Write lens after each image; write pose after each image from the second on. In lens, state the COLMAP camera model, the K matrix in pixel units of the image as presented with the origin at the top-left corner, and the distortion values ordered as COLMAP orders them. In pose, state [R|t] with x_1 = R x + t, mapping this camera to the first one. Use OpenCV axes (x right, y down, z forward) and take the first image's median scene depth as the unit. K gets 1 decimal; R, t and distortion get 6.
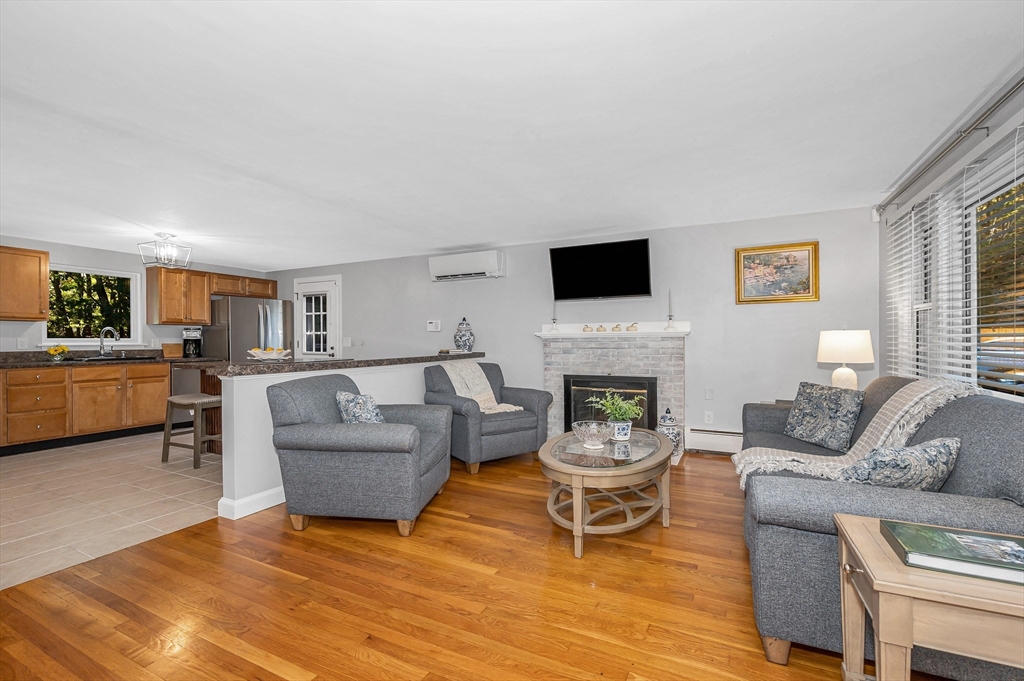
lens RADIAL K [[444.1, 0, 489.2], [0, 444.1, 340.6], [0, 0, 1]] dist [-0.002455, -0.000048]
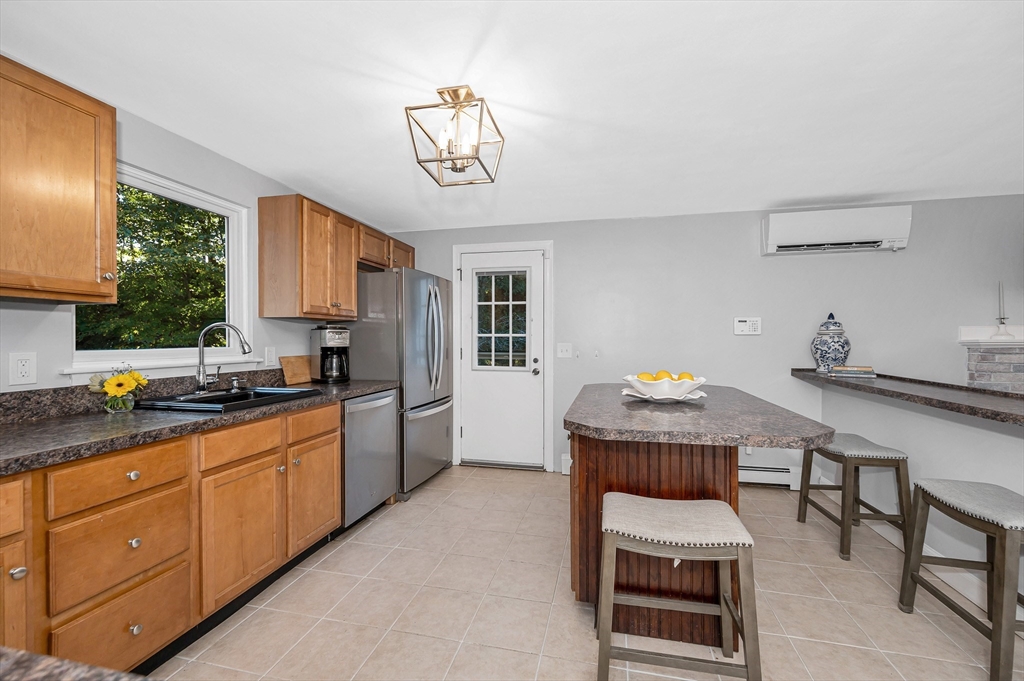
lens RADIAL K [[444.1, 0, 493.0], [0, 444.1, 345.2], [0, 0, 1]] dist [-0.002455, -0.000048]
pose [[0.975767, 0.000189, 0.218813, -0.762079], [-0.002837, 0.999926, 0.011788, -0.015646], [-0.218795, -0.012123, 0.975696, 0.577624]]
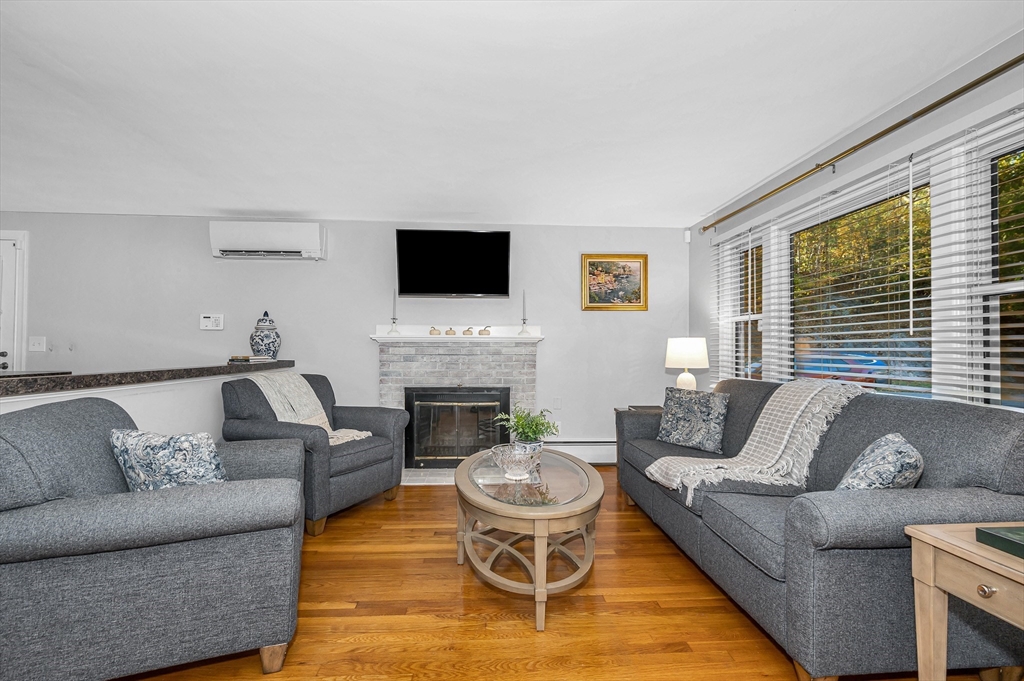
lens RADIAL K [[490.4, 0, 505.8], [0, 490.4, 339.3], [0, 0, 1]] dist [-0.000589, -0.000427]
pose [[0.868498, 0.018600, 0.495344, -0.128814], [-0.008555, 0.999709, -0.022538, 0.008403], [-0.495619, 0.015337, 0.868404, 0.145267]]
